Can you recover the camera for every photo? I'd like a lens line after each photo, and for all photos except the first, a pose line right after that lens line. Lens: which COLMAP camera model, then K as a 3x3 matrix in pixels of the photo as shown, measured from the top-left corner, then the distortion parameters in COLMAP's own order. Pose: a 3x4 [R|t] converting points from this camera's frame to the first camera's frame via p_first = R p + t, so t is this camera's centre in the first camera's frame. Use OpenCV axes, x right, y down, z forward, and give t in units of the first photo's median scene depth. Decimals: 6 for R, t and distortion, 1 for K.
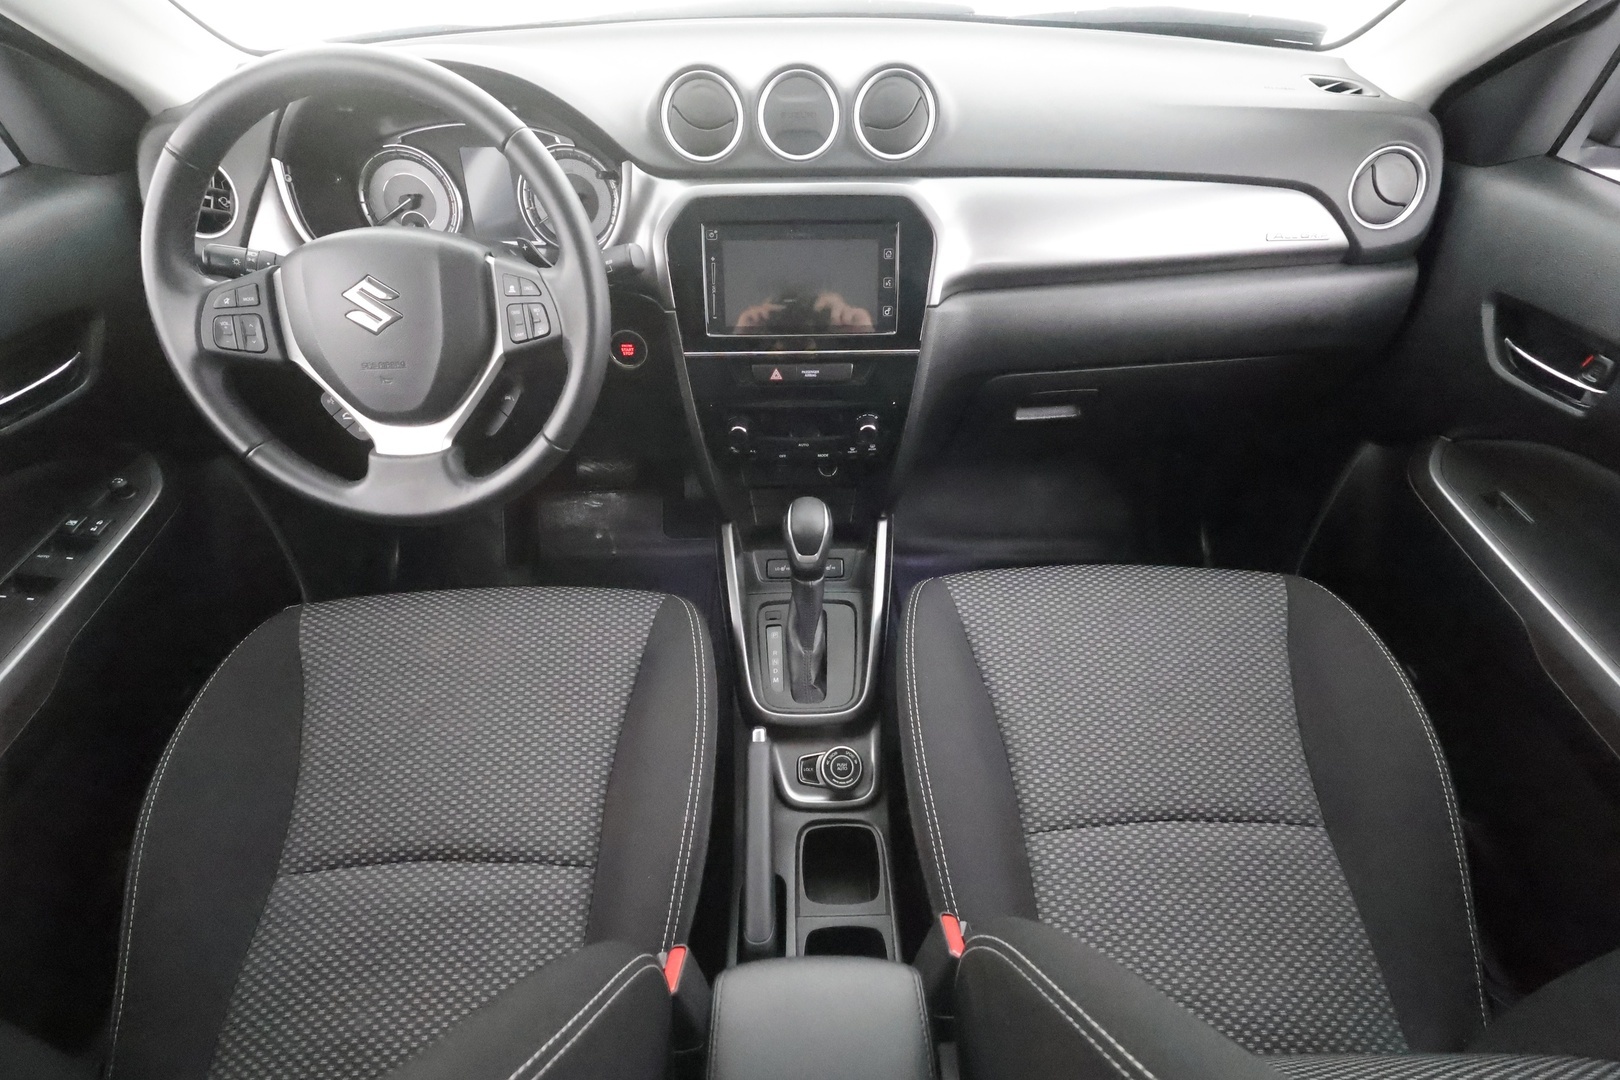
lens RADIAL K [[754.2, 0, 806.8], [0, 754.2, 546.0], [0, 0, 1]] dist [-0.002714, 0.005414]
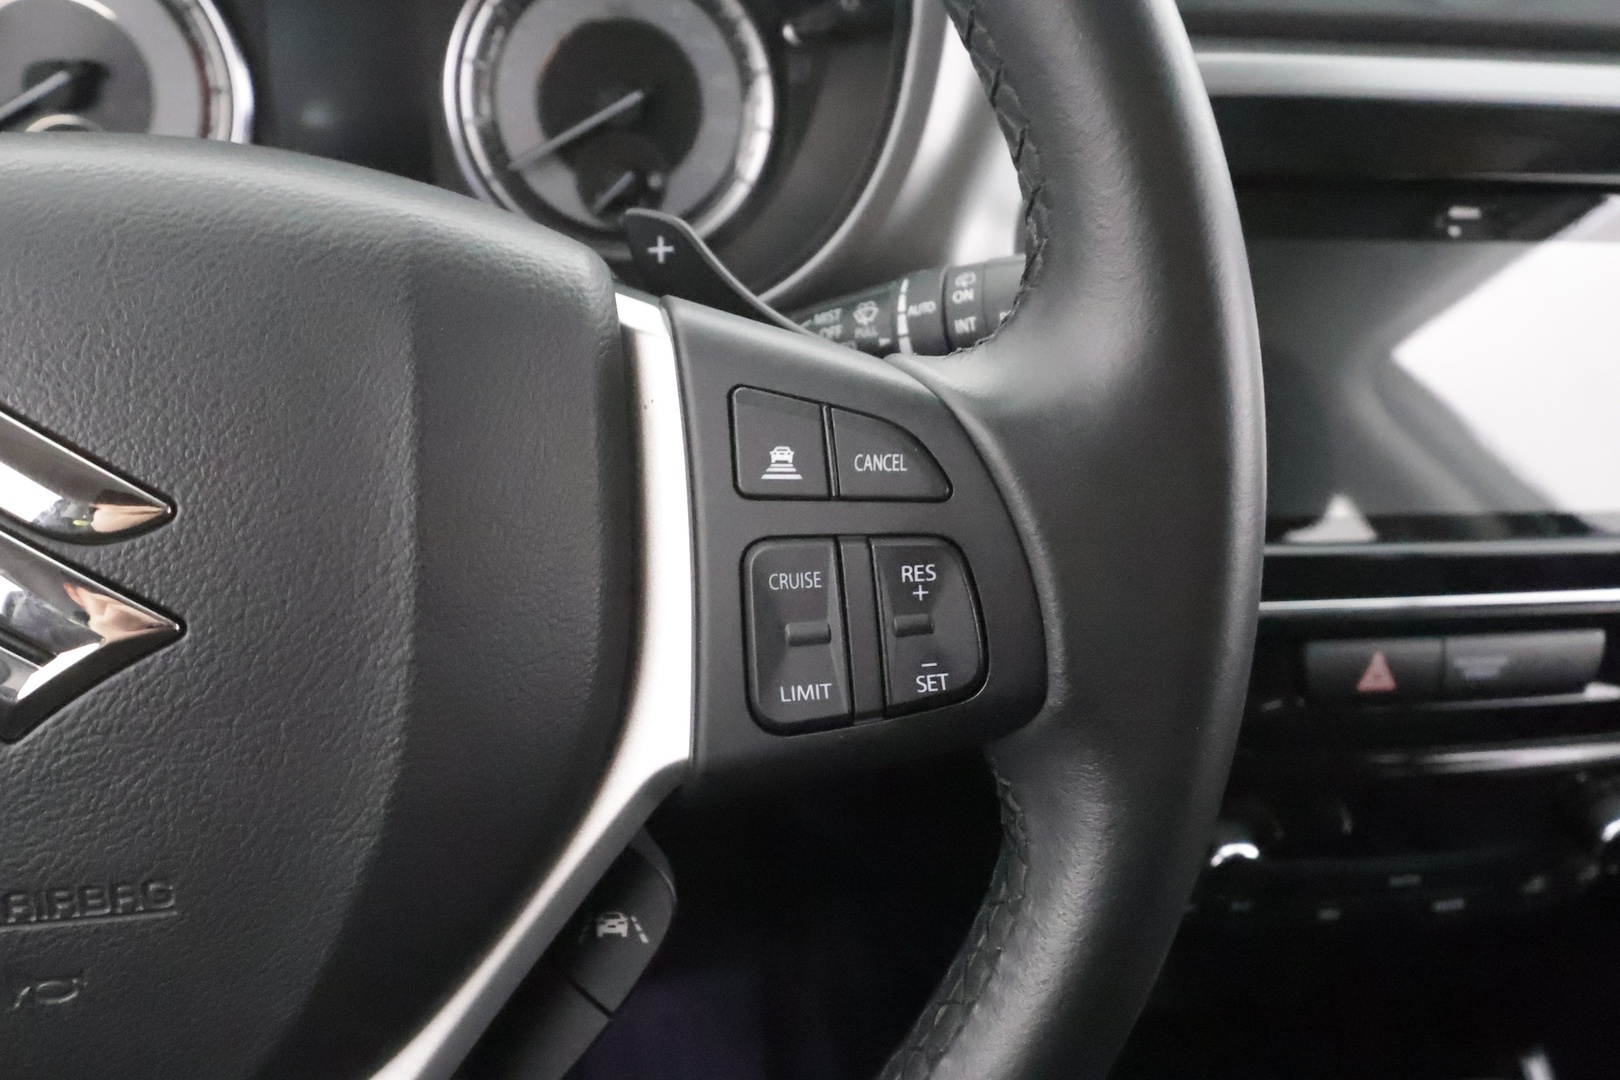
lens RADIAL K [[1290.0, 0, 808.1], [0, 1290.0, 552.9], [0, 0, 1]] dist [0.002952, -0.005151]
pose [[0.988913, -0.015246, 0.147709, -0.350504], [0.036256, 0.989401, -0.140610, -0.219734], [-0.143999, 0.144406, 0.978985, 0.550936]]
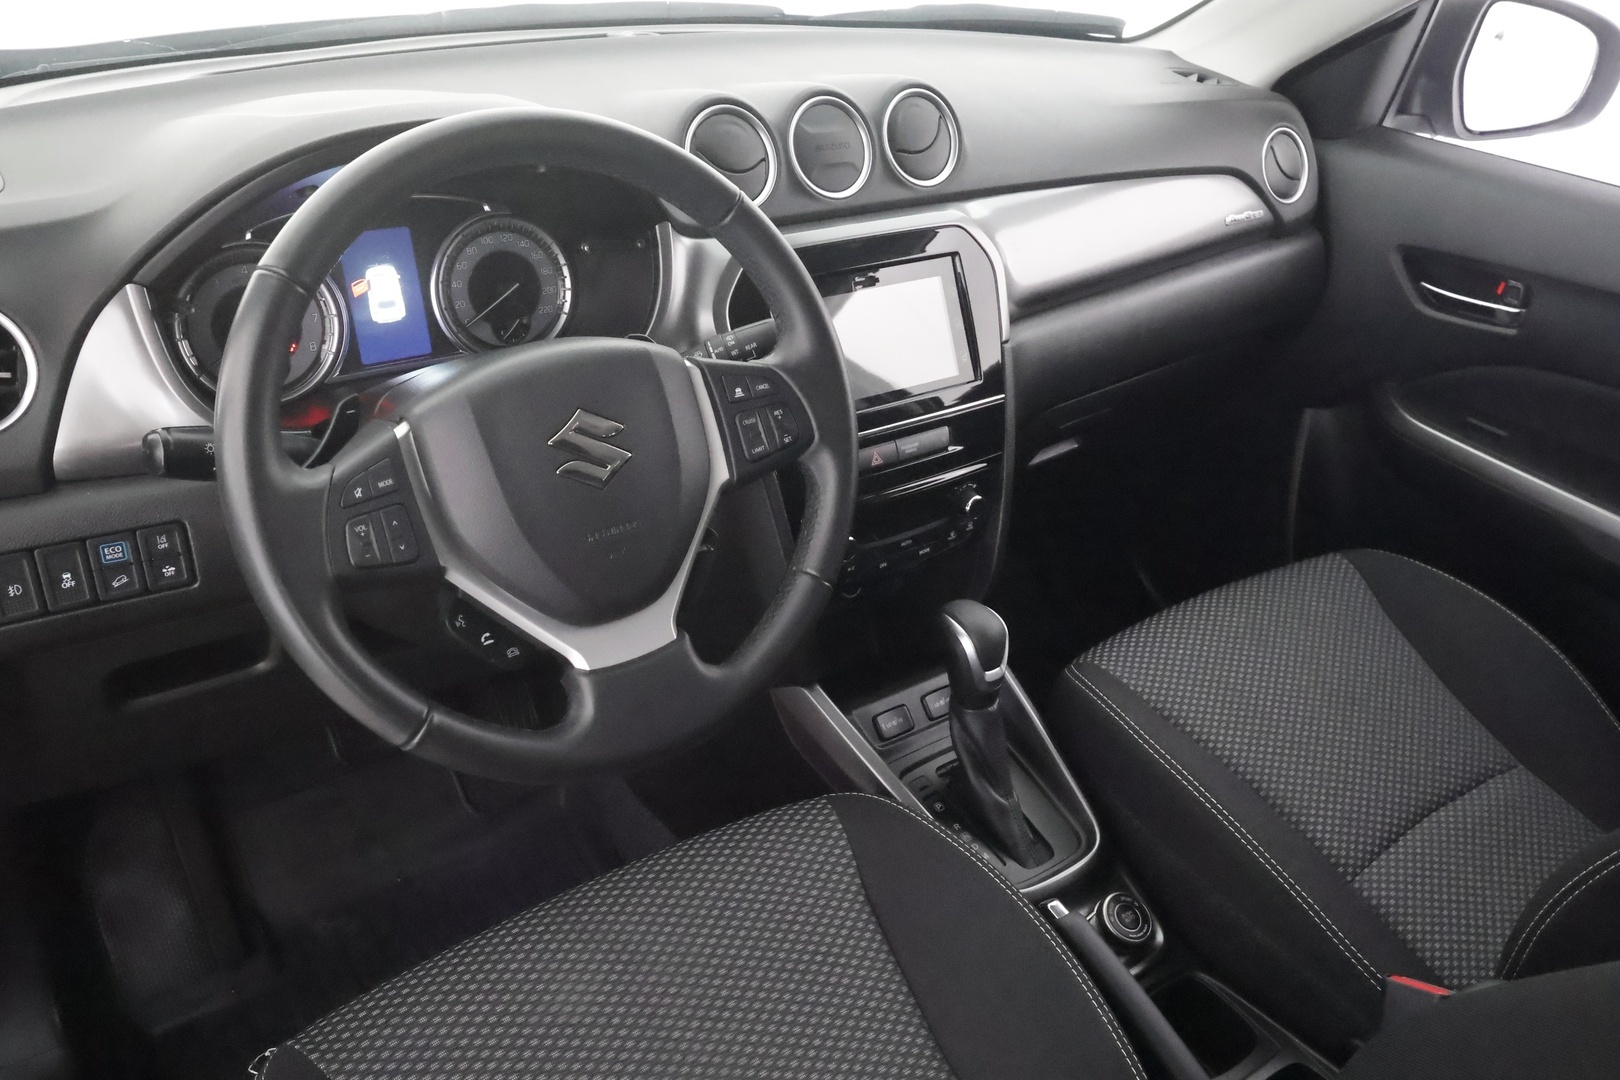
lens RADIAL K [[1290.0, 0, 808.1], [0, 1290.0, 552.9], [0, 0, 1]] dist [0.002952, -0.005151]
pose [[0.814325, -0.246656, 0.525391, -0.838856], [0.341412, 0.935602, -0.089930, -0.046123], [-0.469375, 0.252607, 0.846095, -0.047724]]
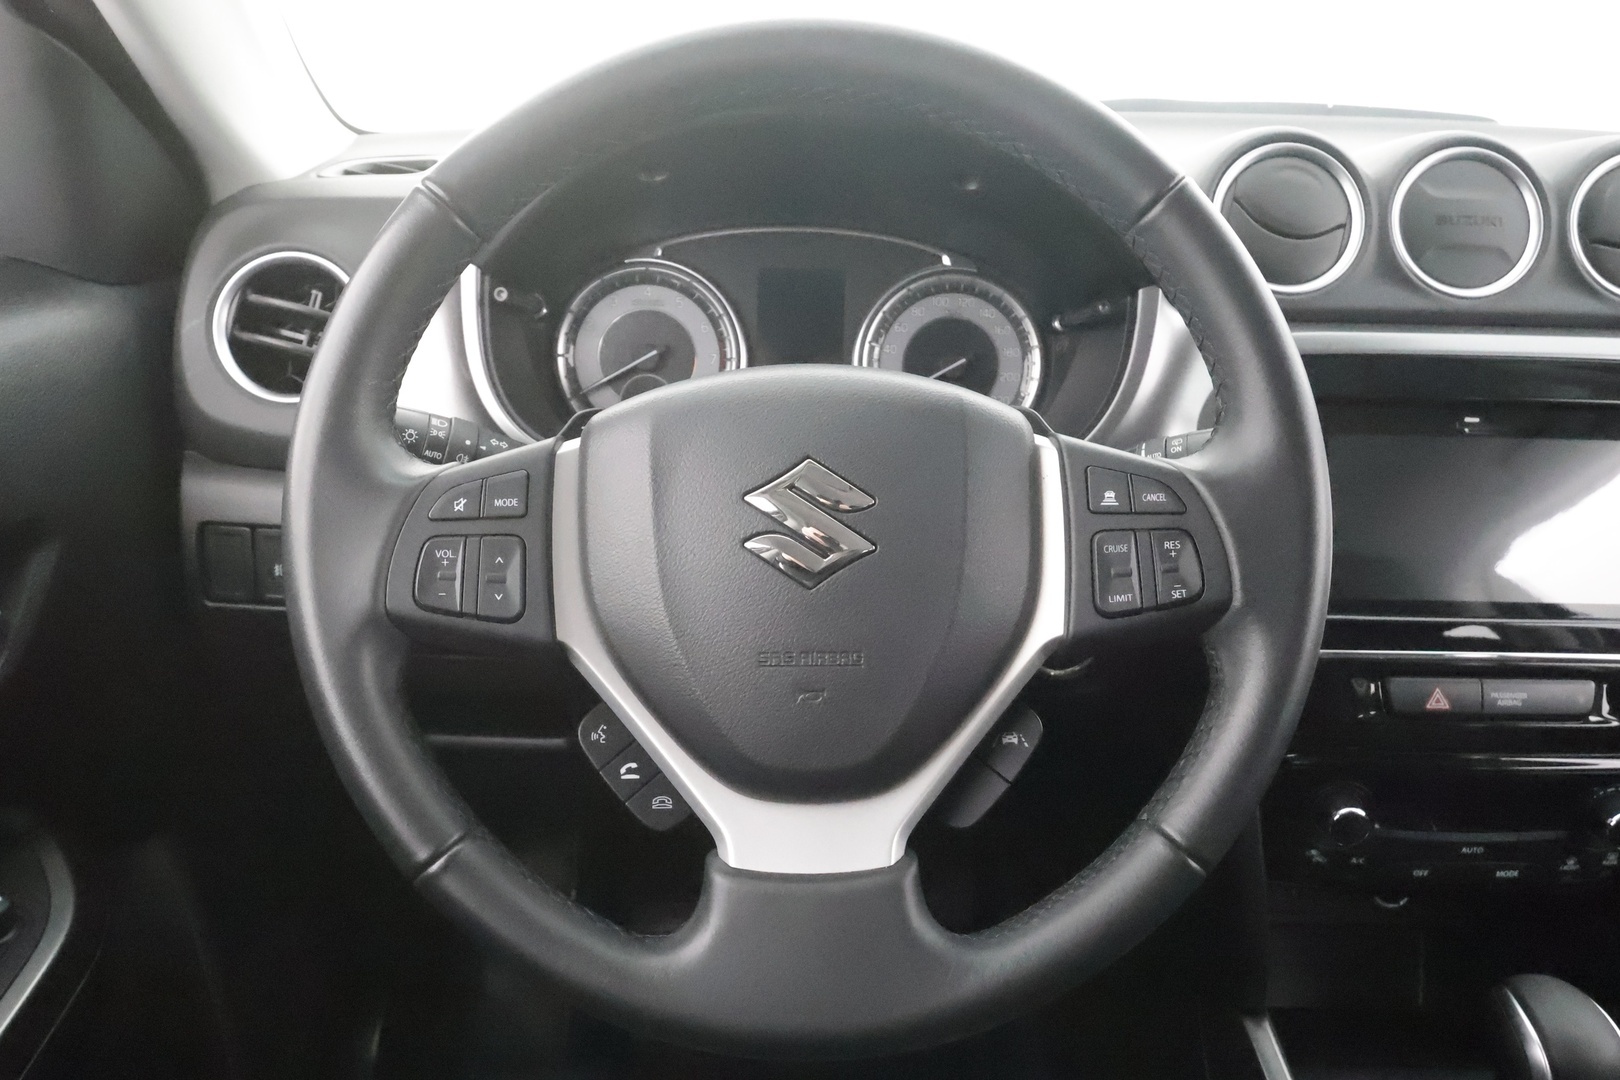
lens RADIAL K [[1173.2, 0, 808.3], [0, 1173.2, 546.4], [0, 0, 1]] dist [0.003318, 0.002351]
pose [[0.999526, 0.027895, 0.013058, -0.465676], [-0.021899, 0.941749, -0.335602, -0.064303], [-0.021659, 0.335157, 0.941913, 0.295866]]
